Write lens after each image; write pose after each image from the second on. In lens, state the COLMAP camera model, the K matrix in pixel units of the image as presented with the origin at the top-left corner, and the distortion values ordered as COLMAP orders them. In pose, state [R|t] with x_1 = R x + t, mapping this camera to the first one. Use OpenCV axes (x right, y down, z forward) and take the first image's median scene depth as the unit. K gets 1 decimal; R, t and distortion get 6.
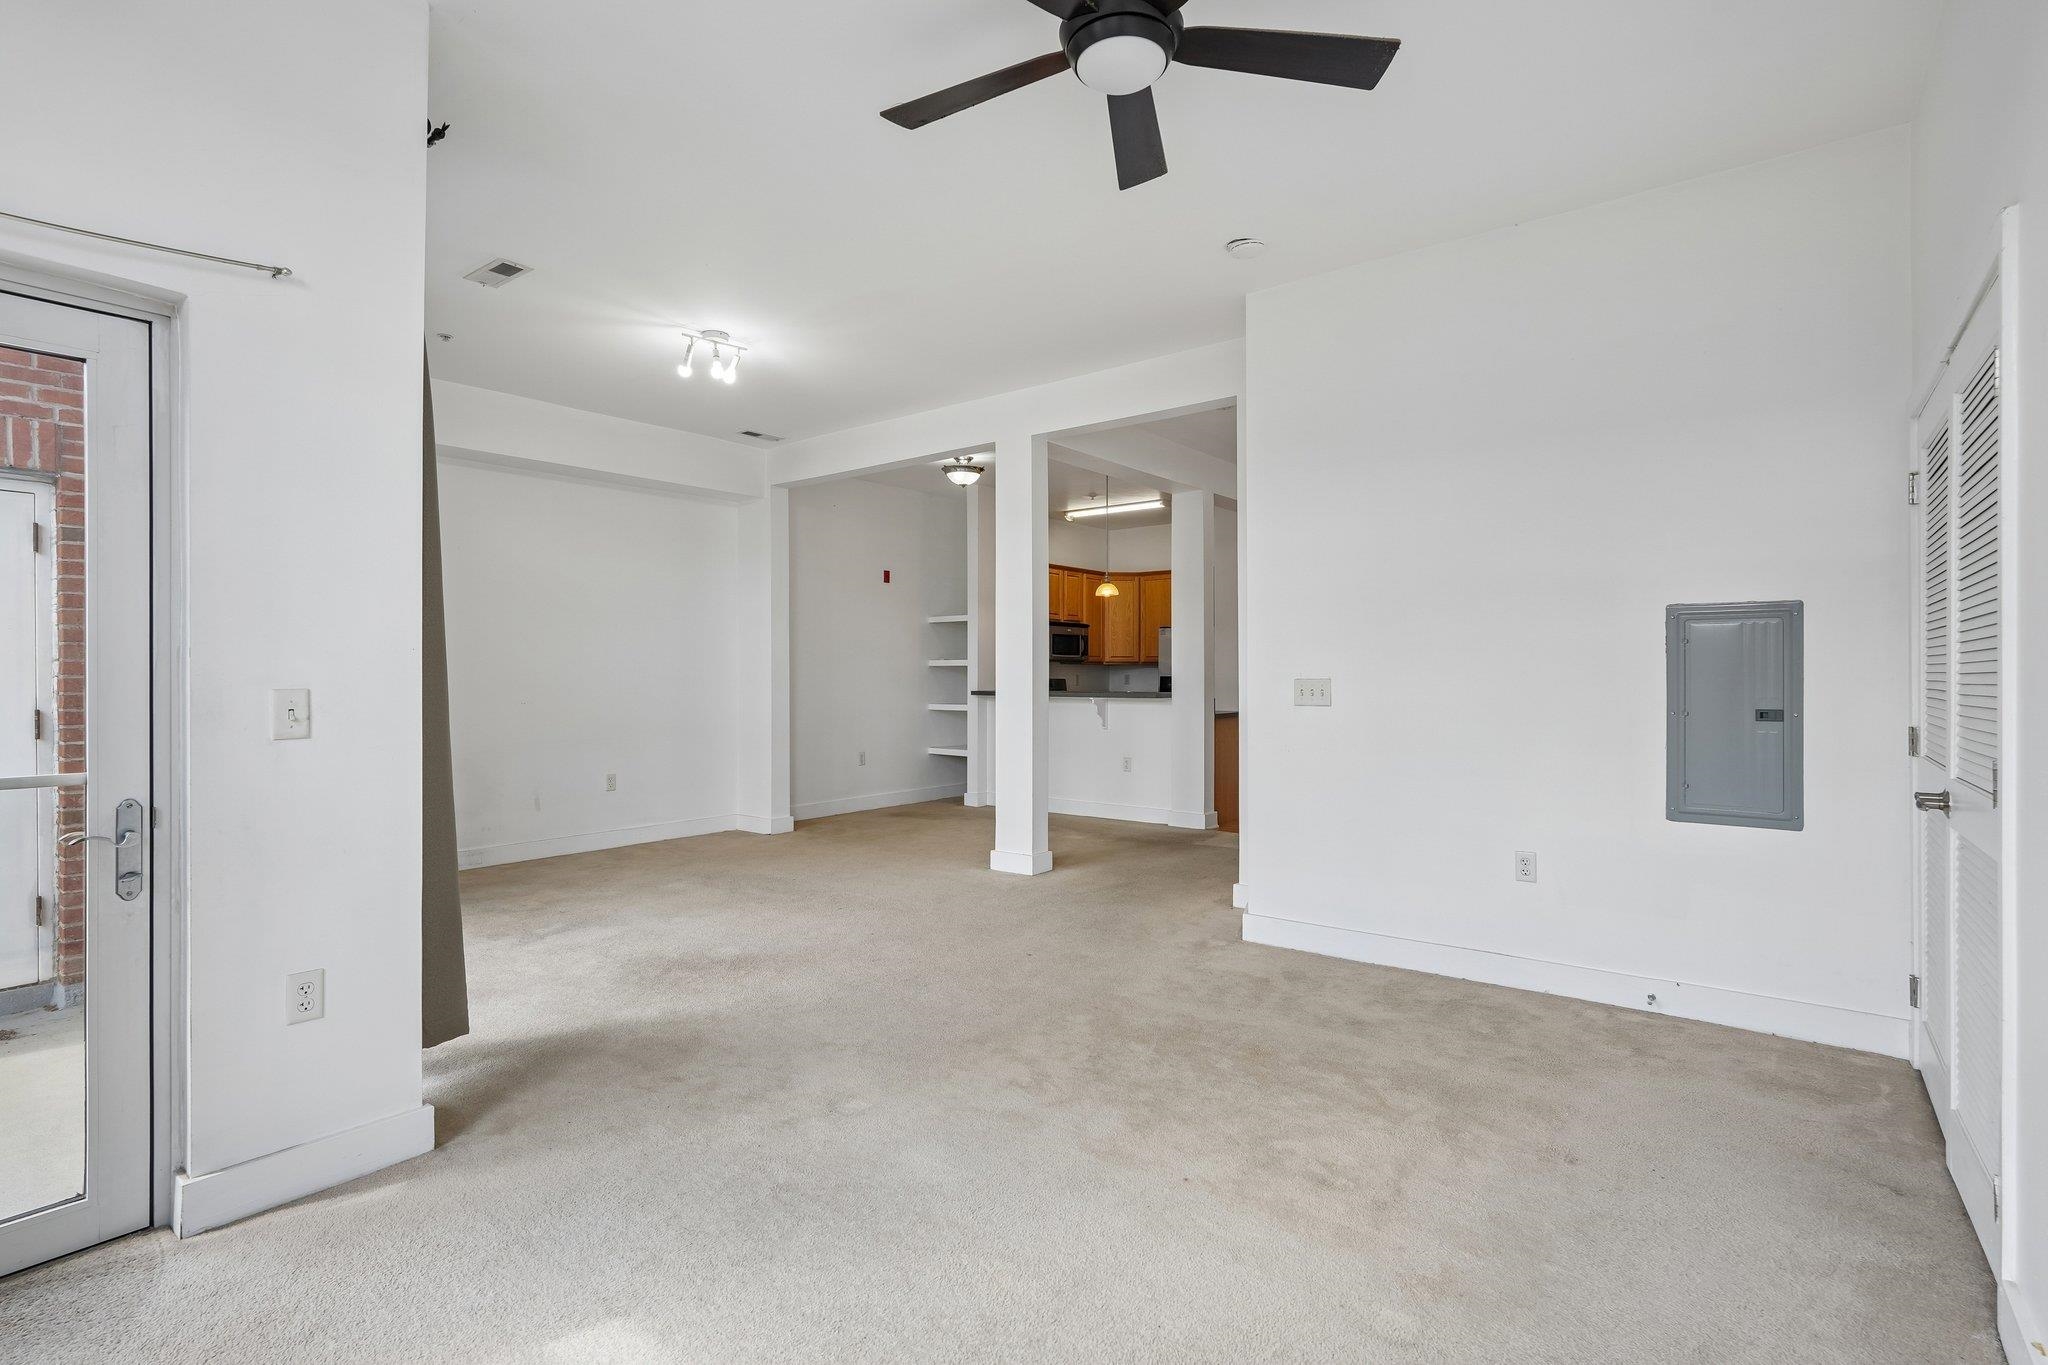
lens RADIAL K [[980.9, 0, 1018.5], [0, 980.9, 674.6], [0, 0, 1]] dist [-0.000164, 0.001271]
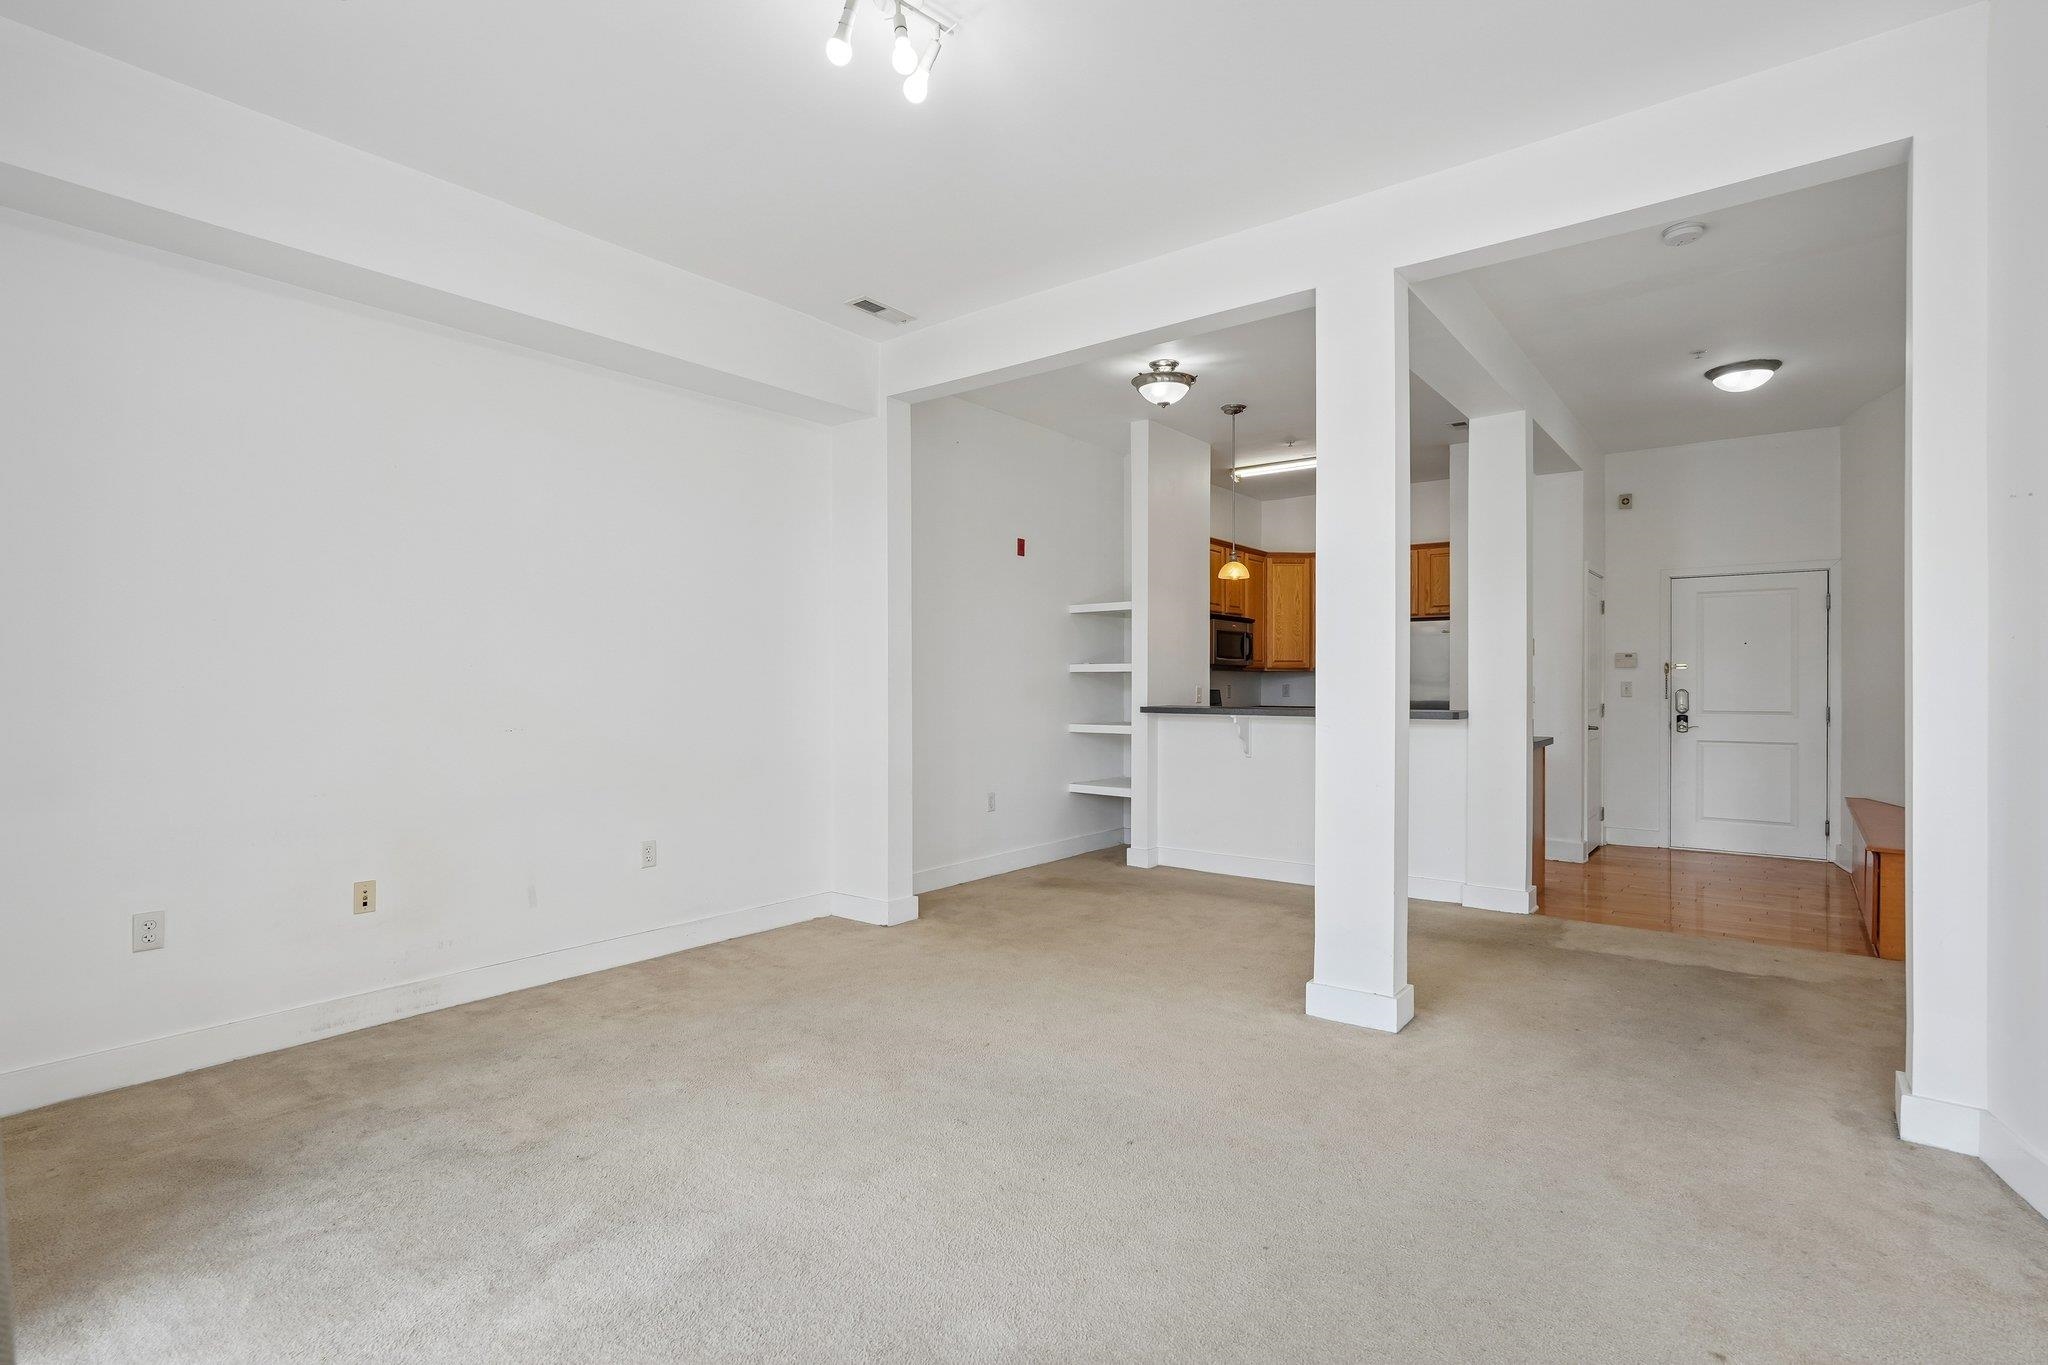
lens RADIAL K [[984.3, 0, 1025.1], [0, 984.3, 685.4], [0, 0, 1]] dist [-0.004877, 0.001732]
pose [[0.999975, 0.001403, 0.006935, -0.186870], [-0.001410, 0.999998, 0.001094, 0.000602], [-0.006934, -0.001103, 0.999975, 0.383765]]
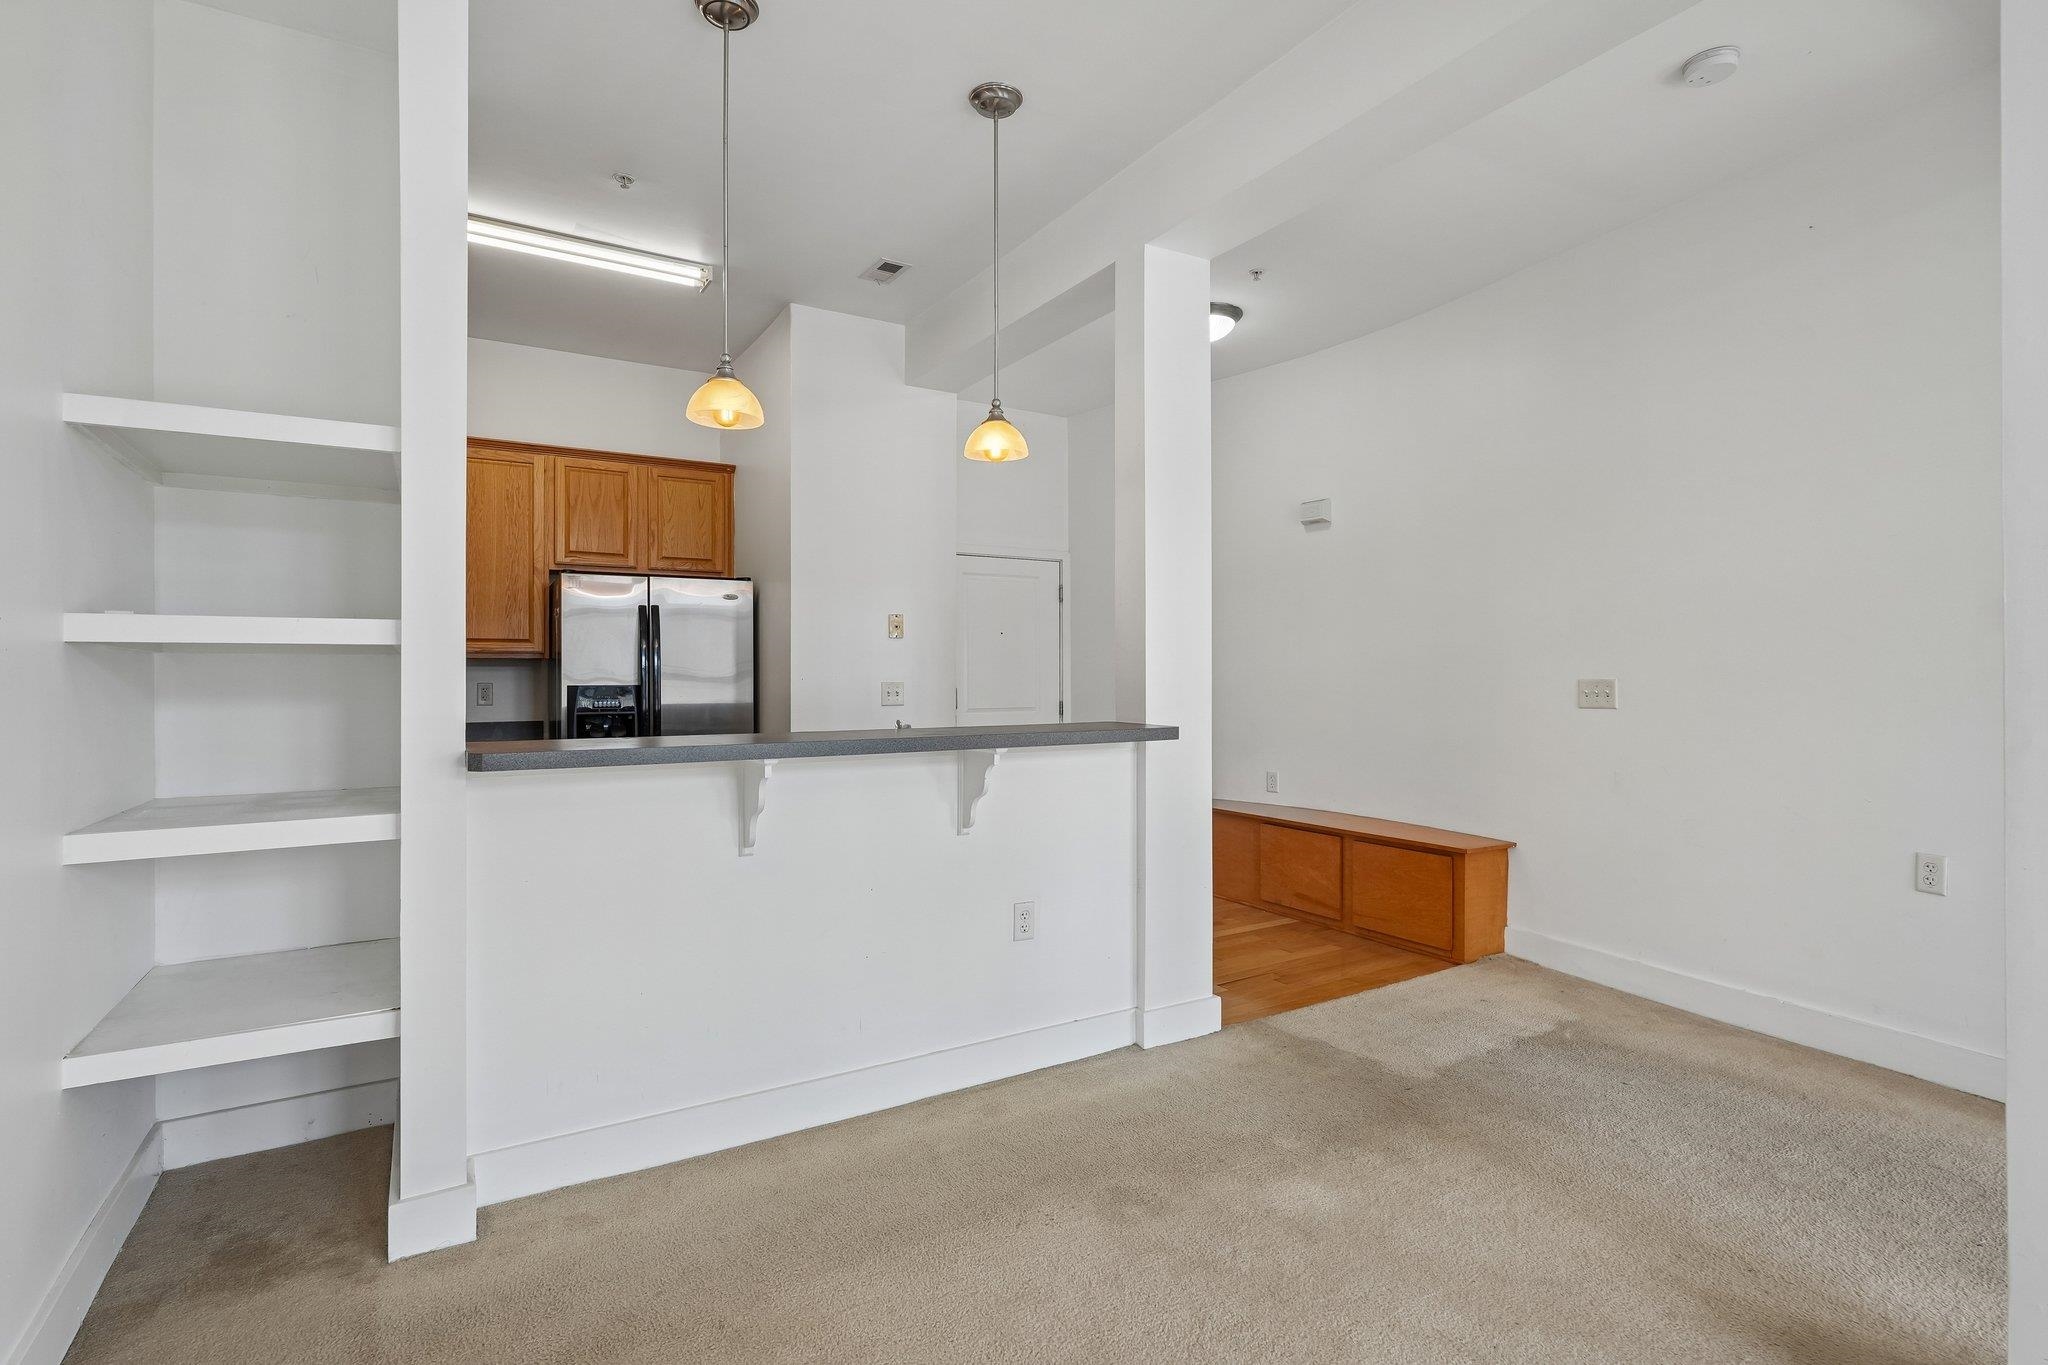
lens RADIAL K [[979.3, 0, 1022.8], [0, 979.3, 678.1], [0, 0, 1]] dist [-0.005362, 0.000892]
pose [[0.348692, -0.002085, 0.937235, -0.298277], [0.002994, 0.999995, 0.001111, -0.001379], [-0.937233, 0.002419, 0.348696, 1.083526]]
